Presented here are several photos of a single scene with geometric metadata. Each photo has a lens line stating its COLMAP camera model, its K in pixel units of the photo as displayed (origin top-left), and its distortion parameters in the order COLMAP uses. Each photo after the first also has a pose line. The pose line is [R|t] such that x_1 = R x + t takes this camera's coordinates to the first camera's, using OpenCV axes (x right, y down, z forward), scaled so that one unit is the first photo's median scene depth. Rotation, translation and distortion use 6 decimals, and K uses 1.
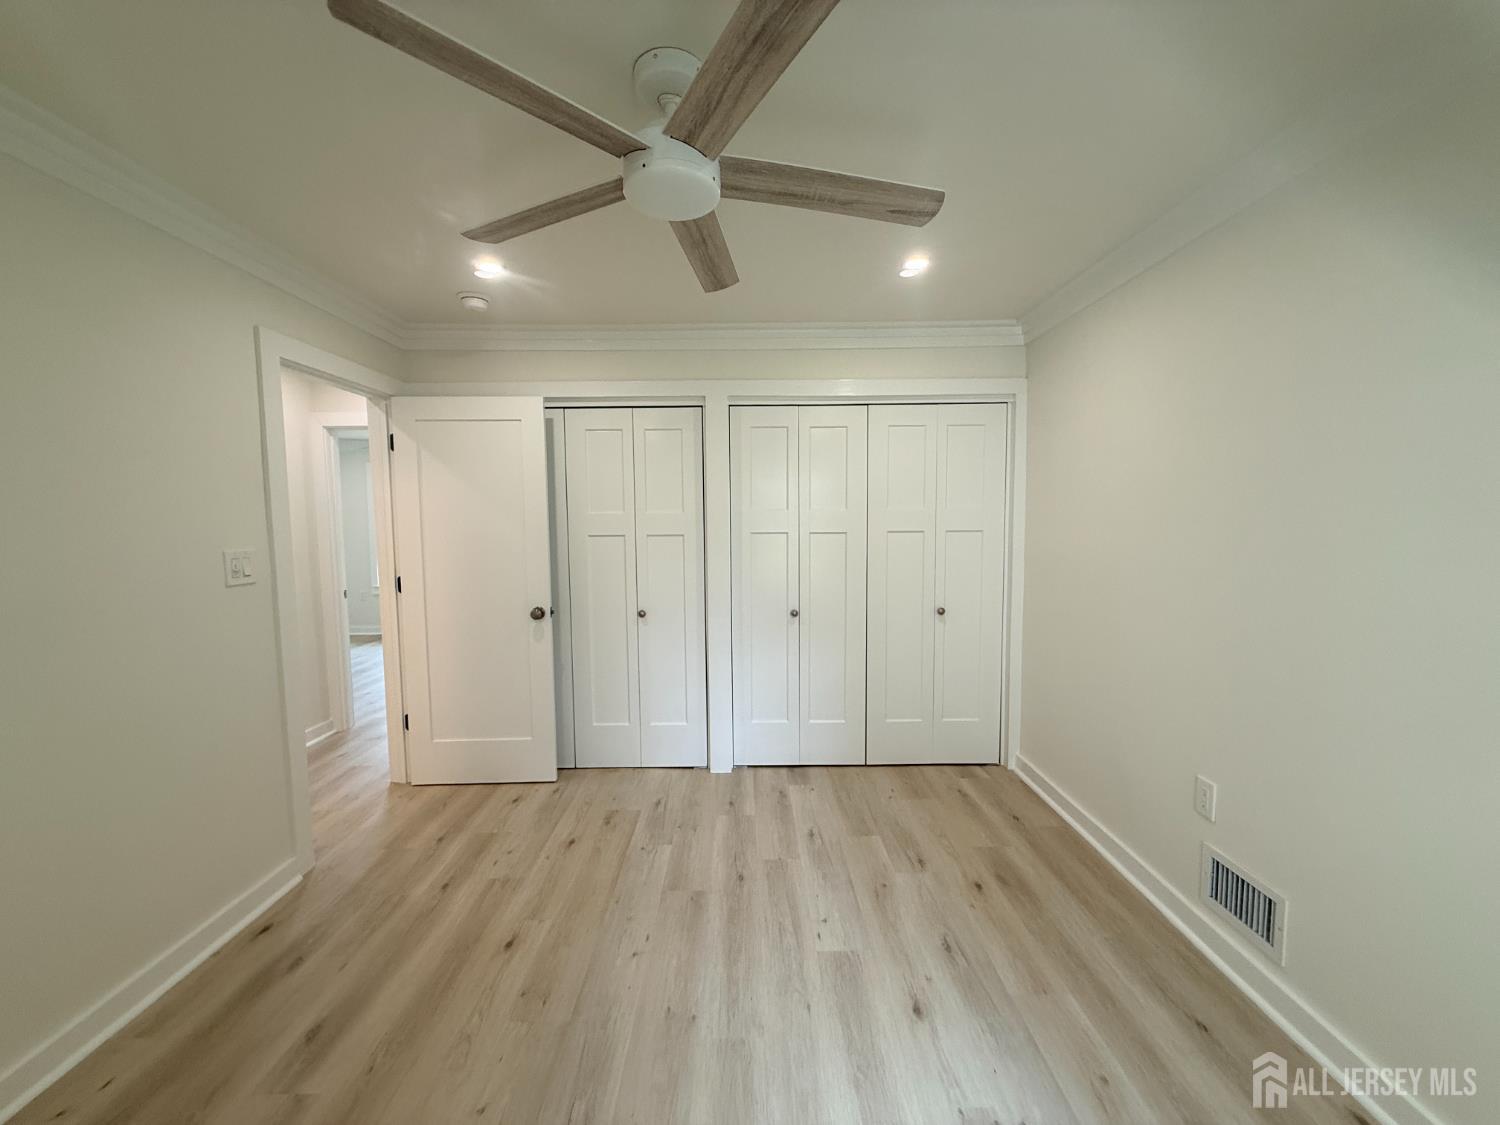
lens RADIAL K [[597.1, 0, 746.5], [0, 597.1, 561.2], [0, 0, 1]] dist [-0.001418, 0.000292]
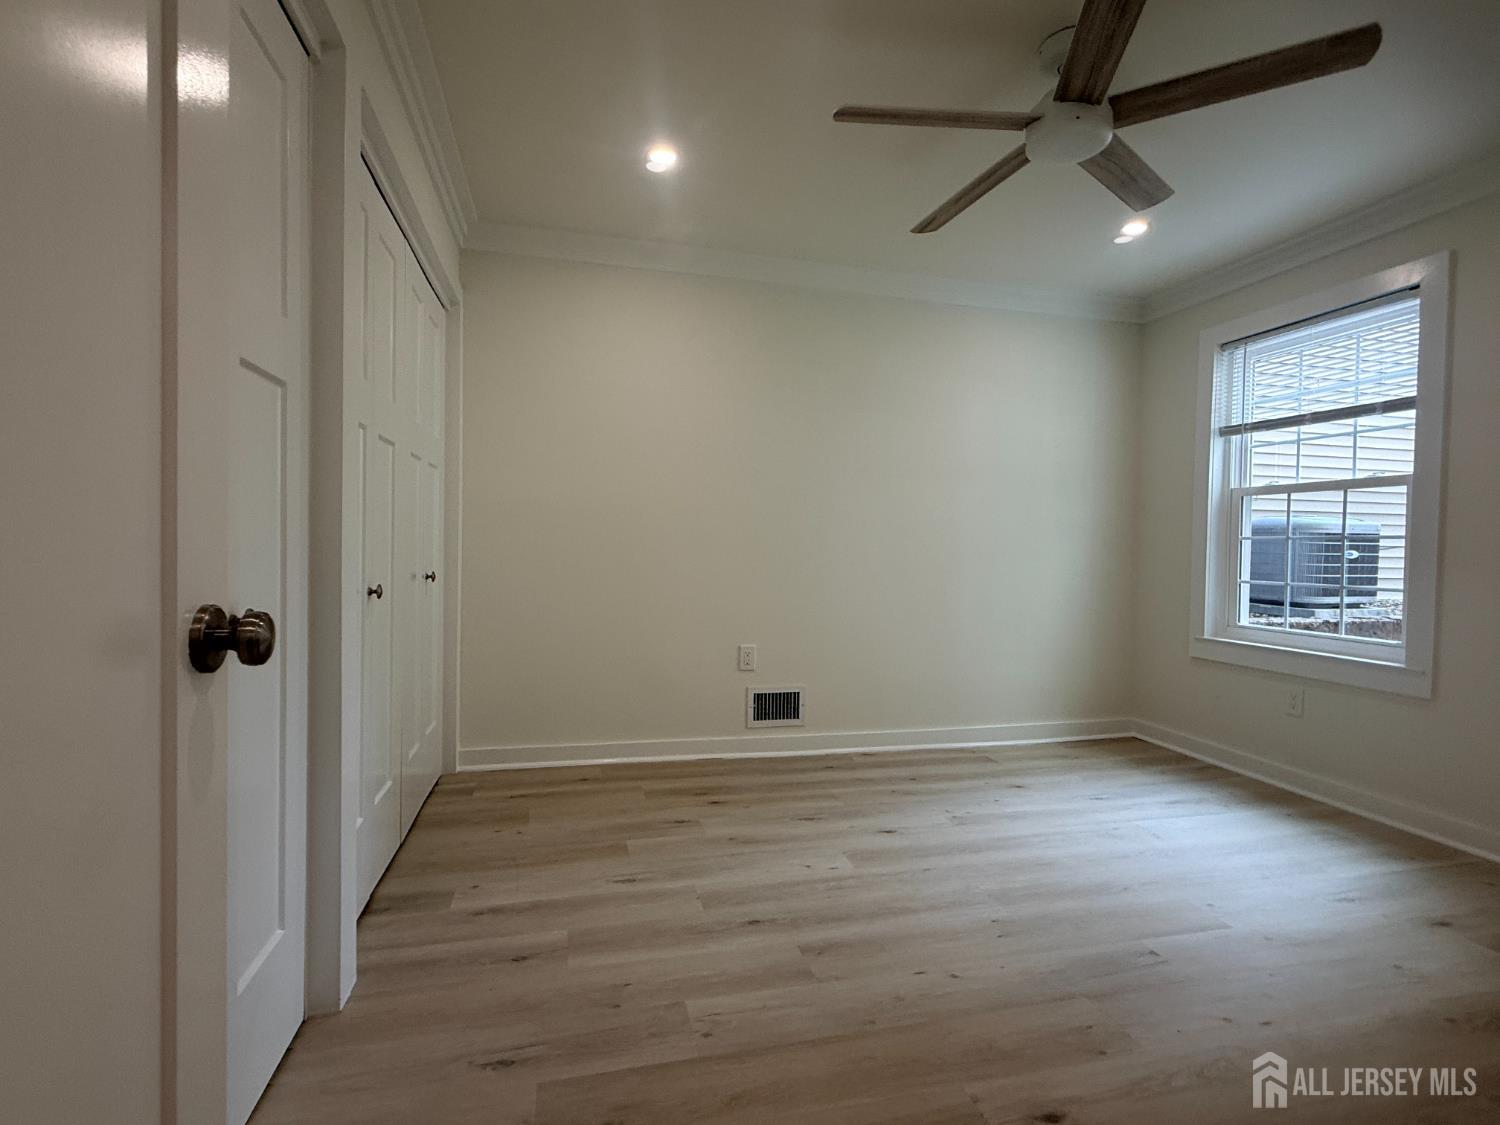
lens RADIAL K [[715.4, 0, 750.0], [0, 715.4, 562.5], [0, 0, 1]] dist [0.001784, 0.000339]
pose [[-0.238353, -0.020350, 0.970965, -0.803564], [0.052111, 0.998072, 0.033711, 0.082939], [-0.969779, 0.058633, -0.236833, 1.168932]]
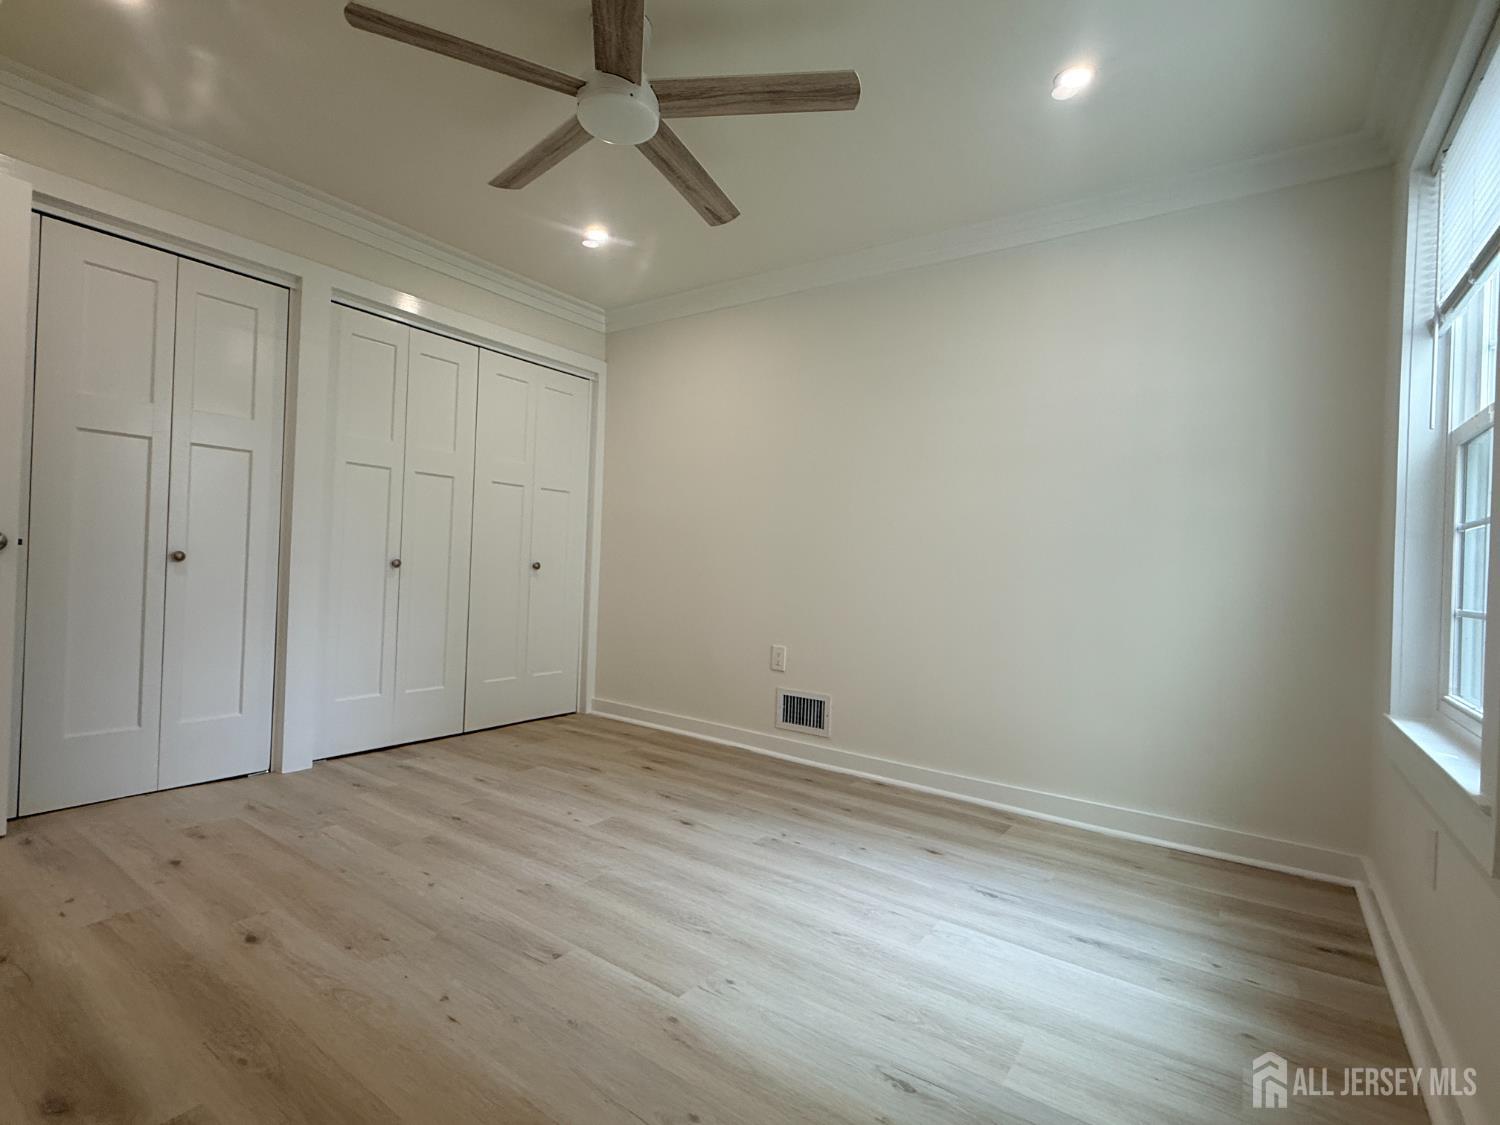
lens RADIAL K [[715.4, 0, 750.0], [0, 715.4, 562.5], [0, 0, 1]] dist [0.001784, 0.000339]
pose [[0.578031, 0.031740, 0.815397, -0.645190], [0.013913, 0.998715, -0.048738, 0.200200], [-0.815896, 0.039517, 0.576846, -0.005771]]
